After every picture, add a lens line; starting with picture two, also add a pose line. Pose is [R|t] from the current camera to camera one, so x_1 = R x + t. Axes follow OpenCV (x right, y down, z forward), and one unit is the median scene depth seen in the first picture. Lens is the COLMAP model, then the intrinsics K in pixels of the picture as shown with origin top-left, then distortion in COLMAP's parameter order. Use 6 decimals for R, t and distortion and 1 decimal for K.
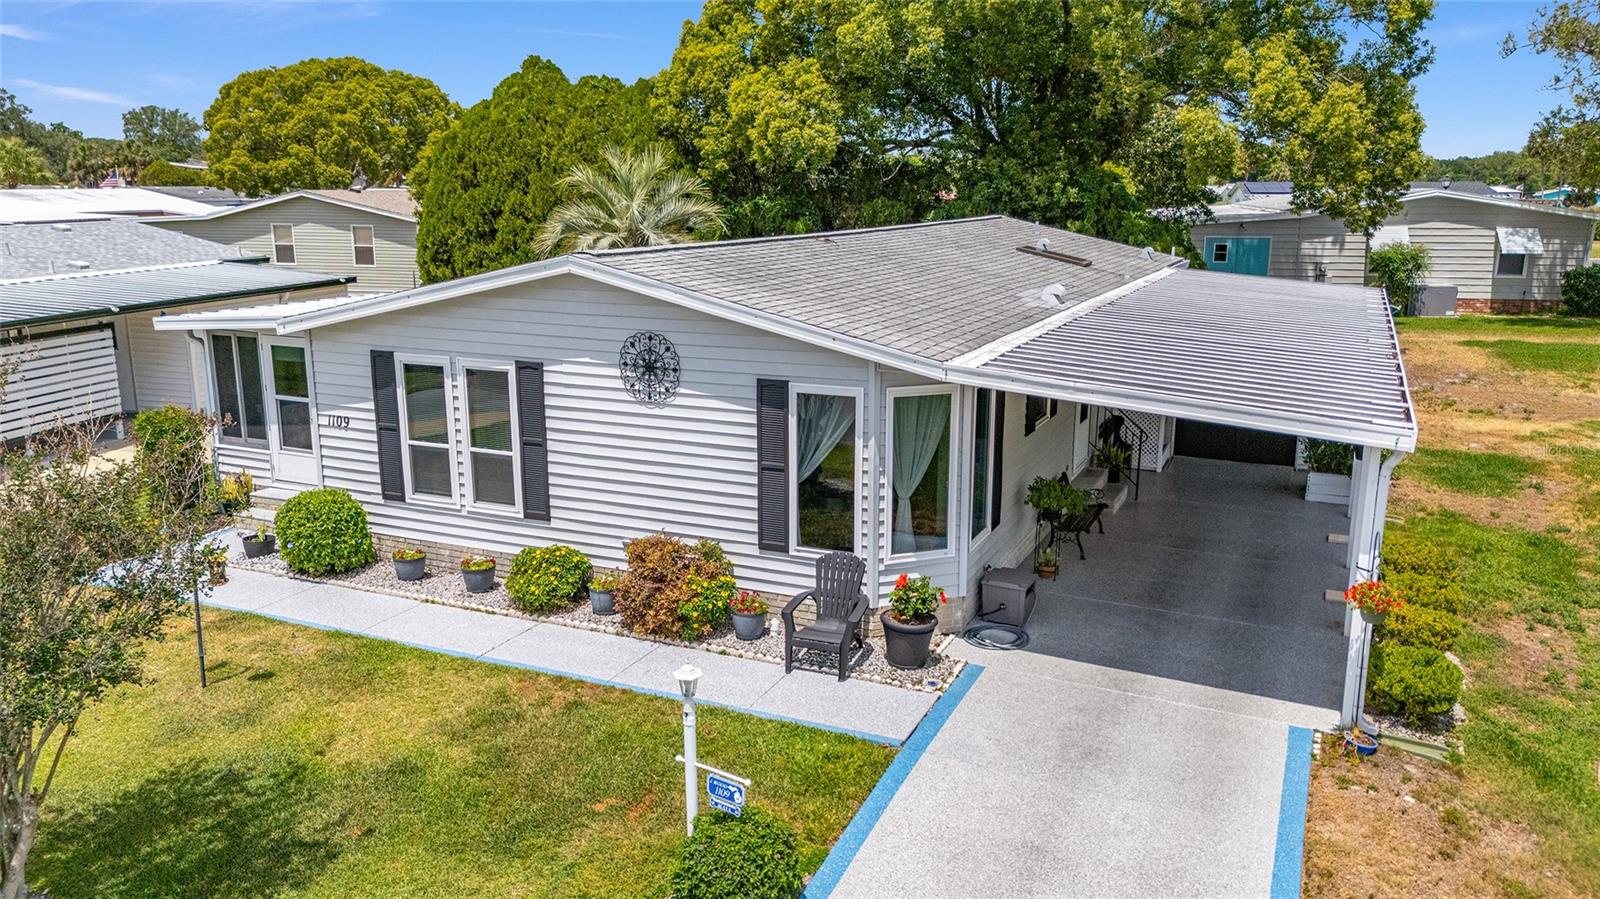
lens RADIAL K [[1179.4, 0, 799.1], [0, 1179.4, 454.7], [0, 0, 1]] dist [0.064857, -0.071874]
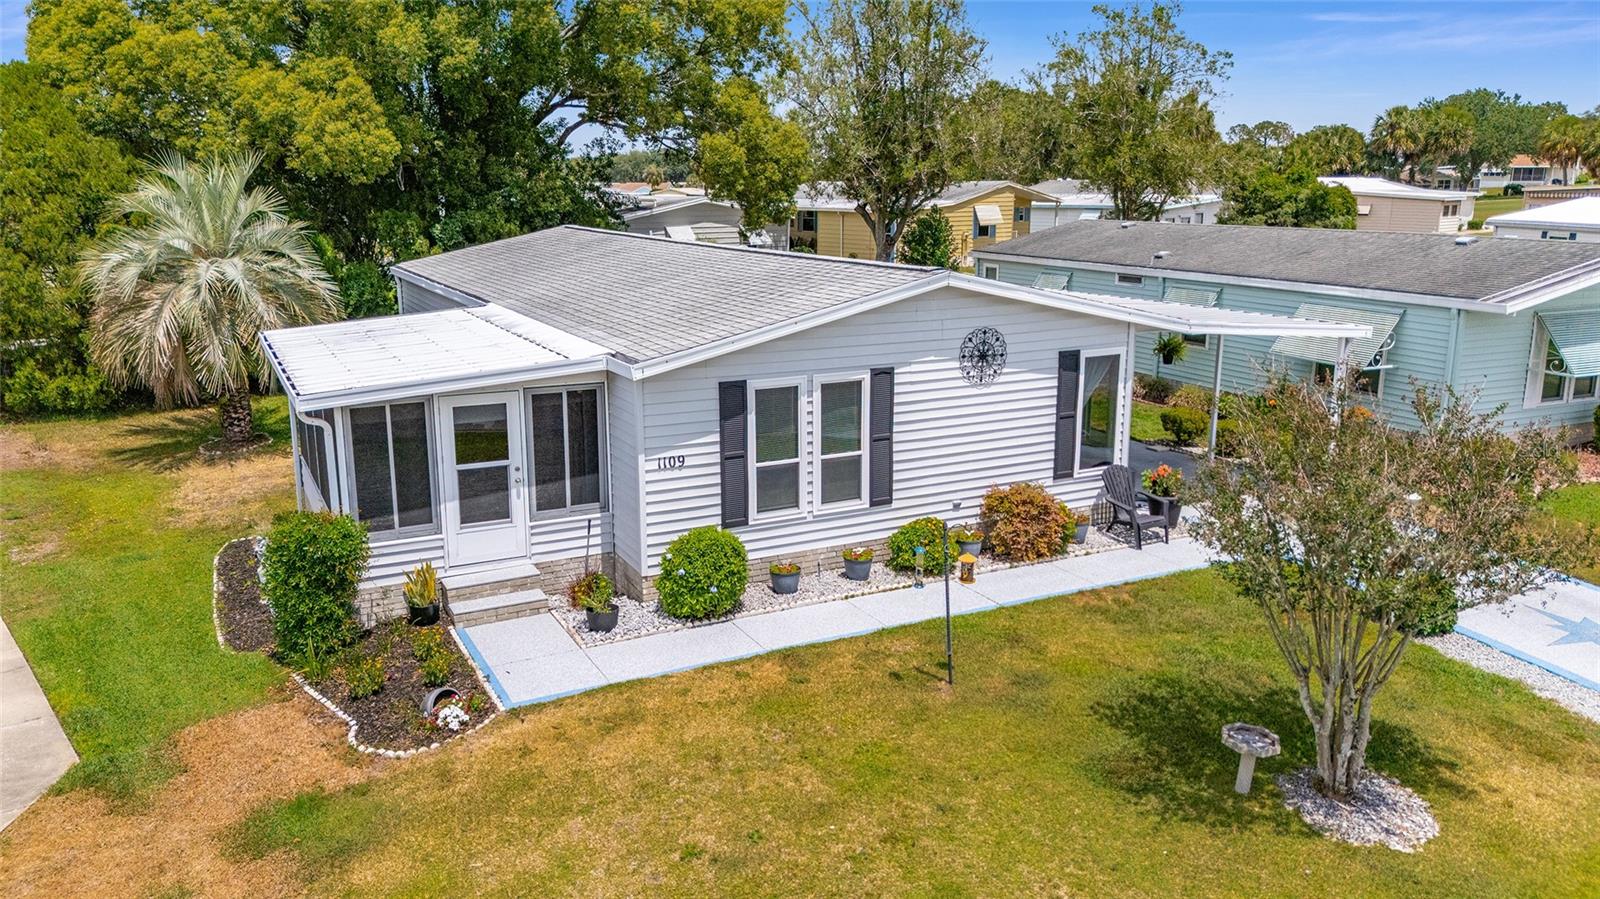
lens RADIAL K [[1179.4, 0, 807.9], [0, 1179.4, 460.4], [0, 0, 1]] dist [0.064857, -0.071874]
pose [[0.618394, -0.185340, 0.763700, -1.133619], [0.177078, 0.979663, 0.094366, -0.108516], [-0.765658, 0.076879, 0.638637, 0.323741]]
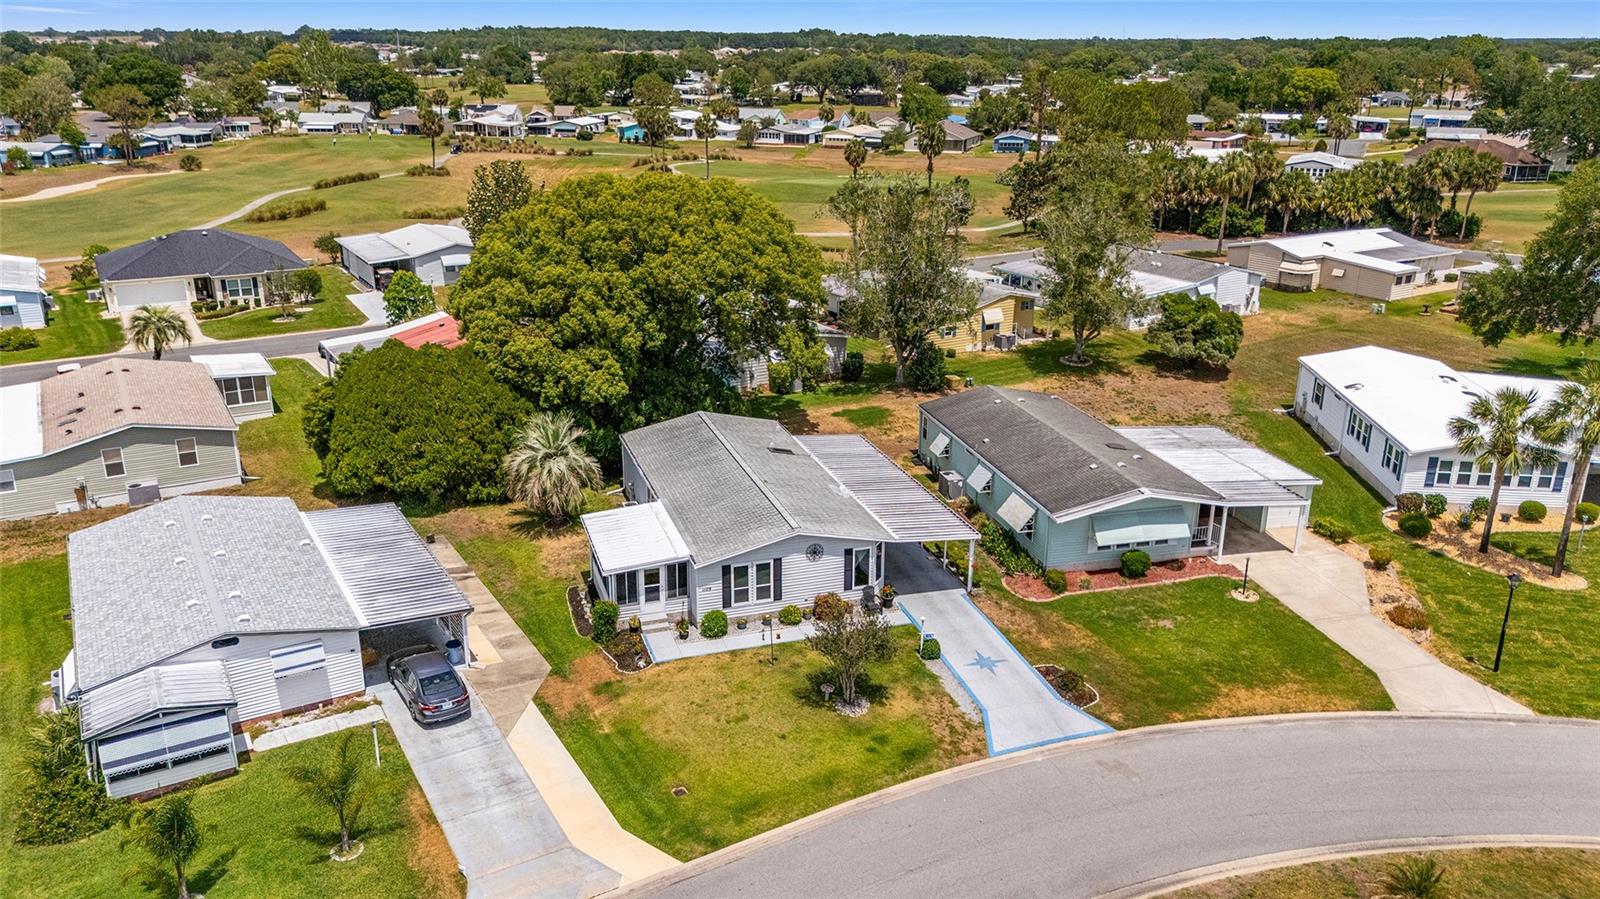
lens RADIAL K [[1179.4, 0, 792.4], [0, 1179.4, 435.6], [0, 0, 1]] dist [0.064857, -0.071874]
pose [[0.742446, -0.207700, 0.636894, -2.324106], [0.150768, 0.978138, 0.143230, -0.920089], [-0.652719, -0.010317, 0.757530, -1.677939]]
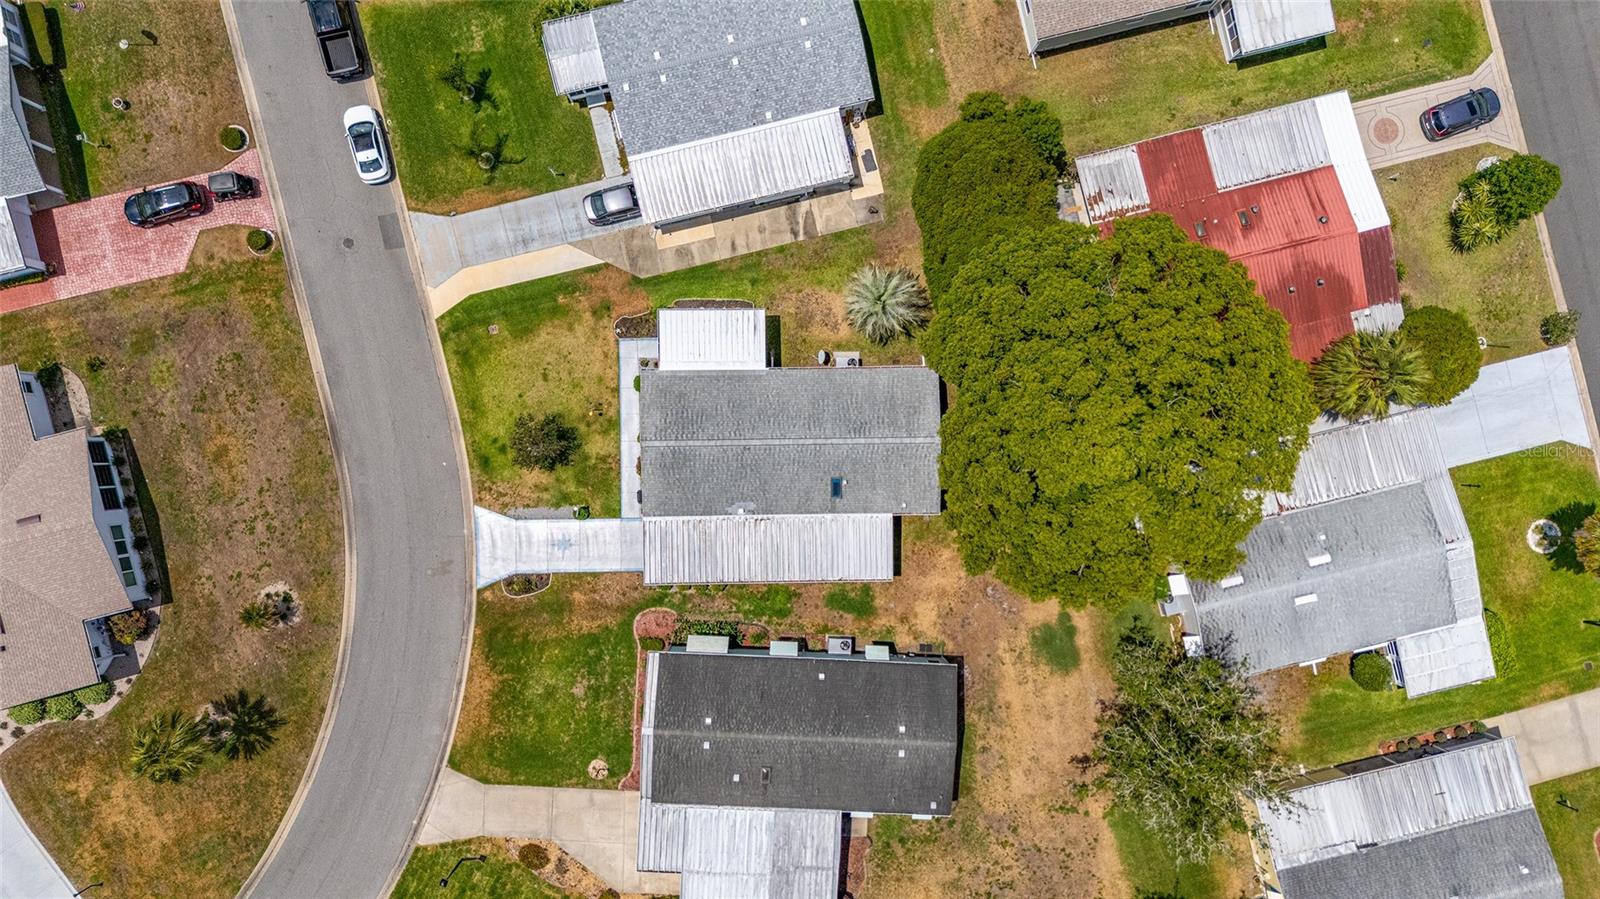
lens RADIAL K [[1179.4, 0, 798.6], [0, 1179.4, 448.3], [0, 0, 1]] dist [0.064857, -0.071874]
pose [[0.426081, 0.904682, -0.002088, 0.124862], [-0.240903, 0.115683, 0.963630, -4.970695], [0.872021, -0.410082, 0.267232, 0.167009]]
